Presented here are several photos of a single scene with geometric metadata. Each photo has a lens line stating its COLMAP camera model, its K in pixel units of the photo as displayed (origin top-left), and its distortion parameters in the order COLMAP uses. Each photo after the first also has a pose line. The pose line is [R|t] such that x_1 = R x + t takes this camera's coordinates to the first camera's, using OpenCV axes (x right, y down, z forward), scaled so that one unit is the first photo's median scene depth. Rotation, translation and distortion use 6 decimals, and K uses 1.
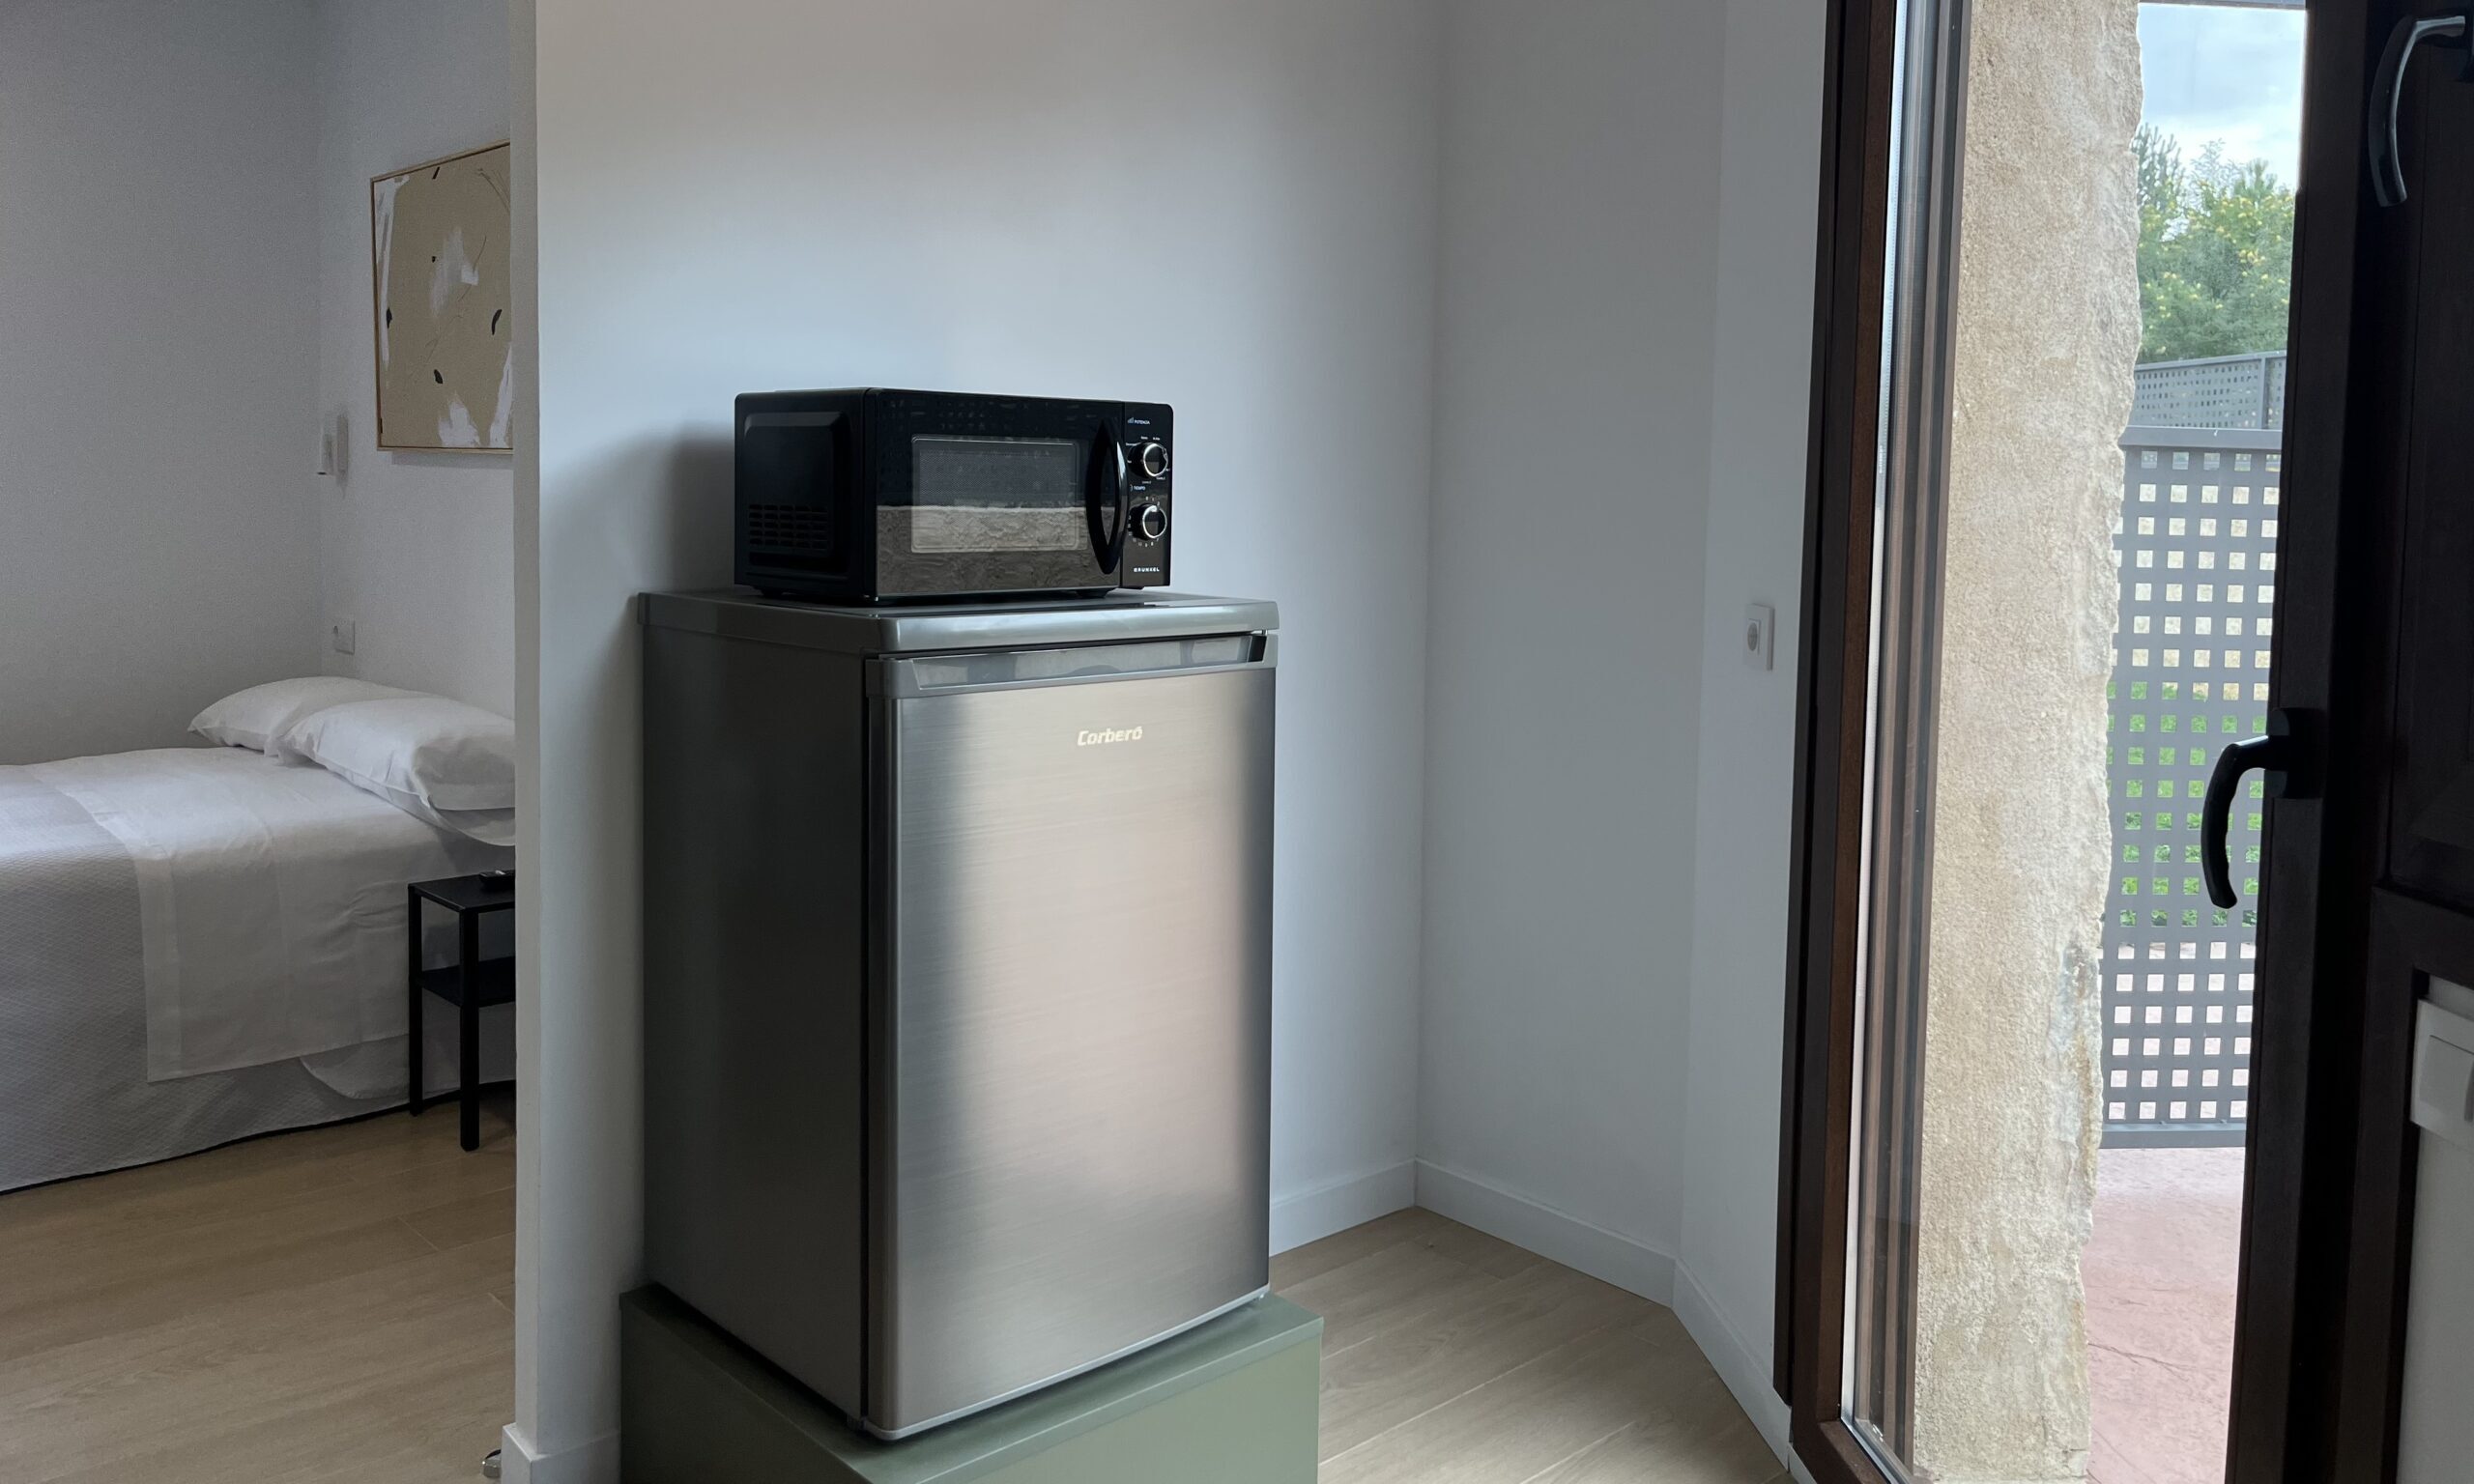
lens RADIAL K [[1862.8, 0, 1282.6], [0, 1862.8, 592.7], [0, 0, 1]] dist [0.014613, -0.030823]
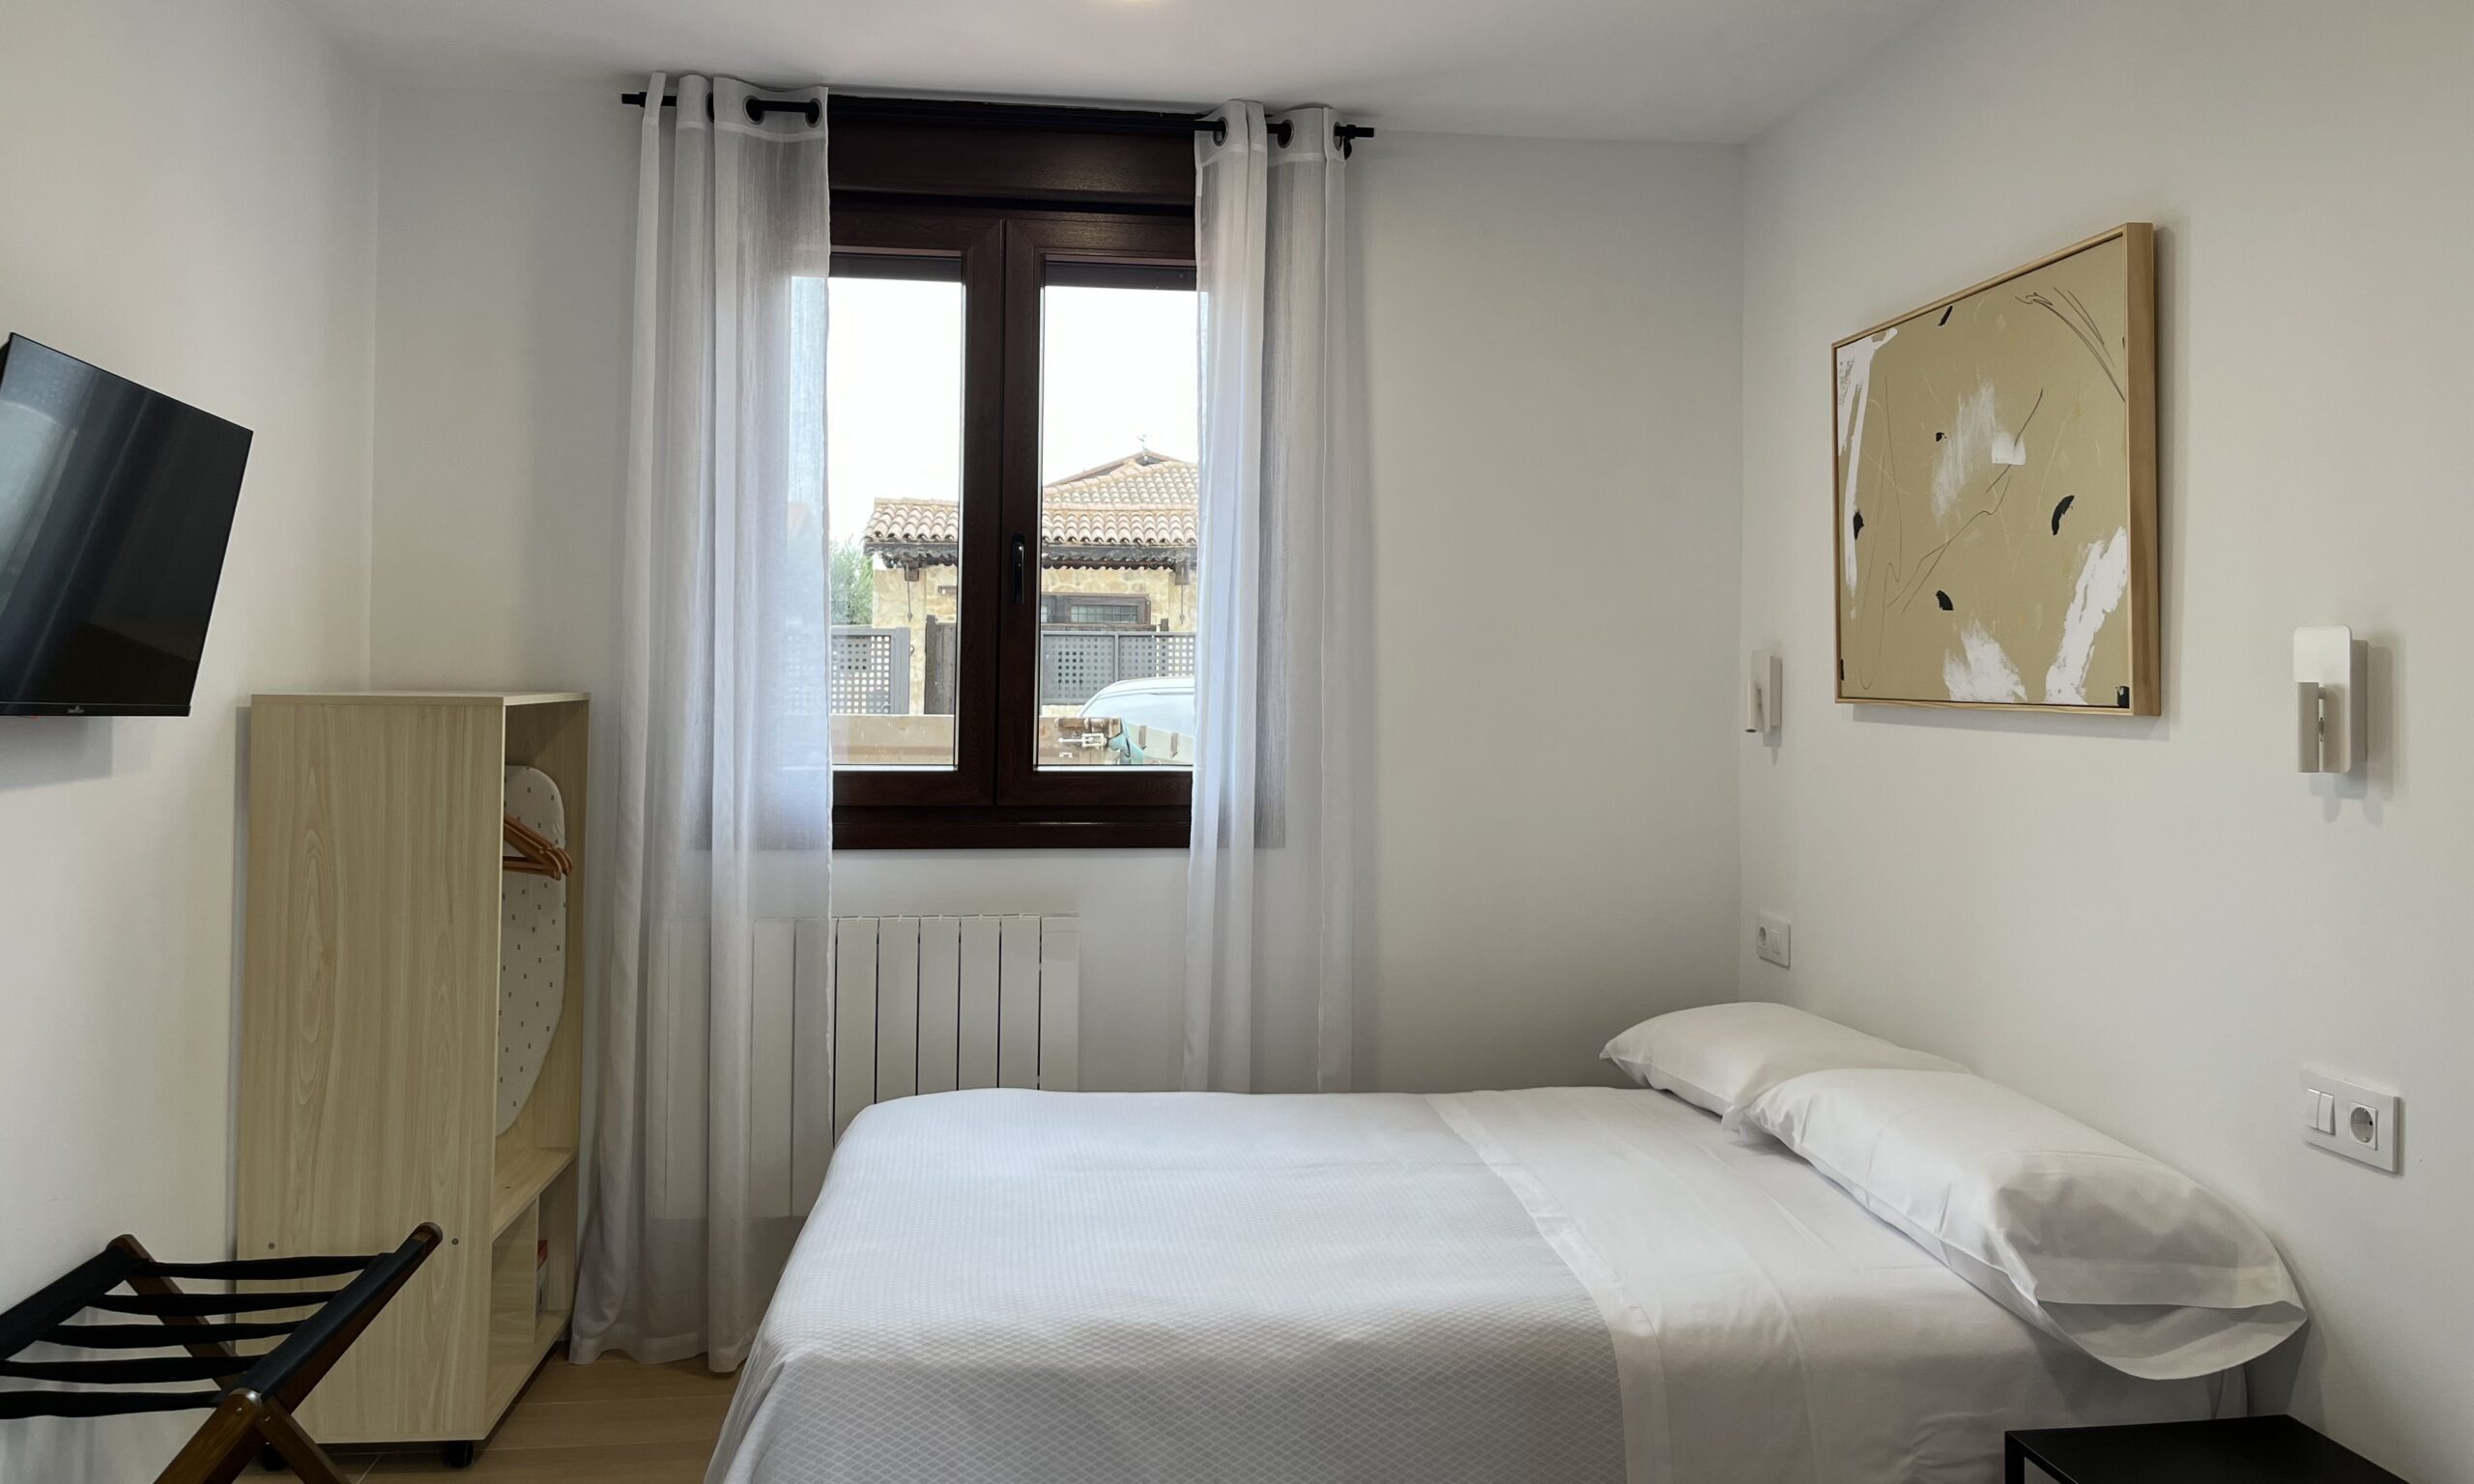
lens RADIAL K [[1862.8, 0, 1231.2], [0, 1862.8, 717.4], [0, 0, 1]] dist [0.014613, -0.030823]
pose [[0.791646, 0.001447, -0.610979, -0.246485], [-0.033987, 0.998553, -0.041672, -0.034758], [0.610035, 0.053755, 0.790549, 0.293830]]
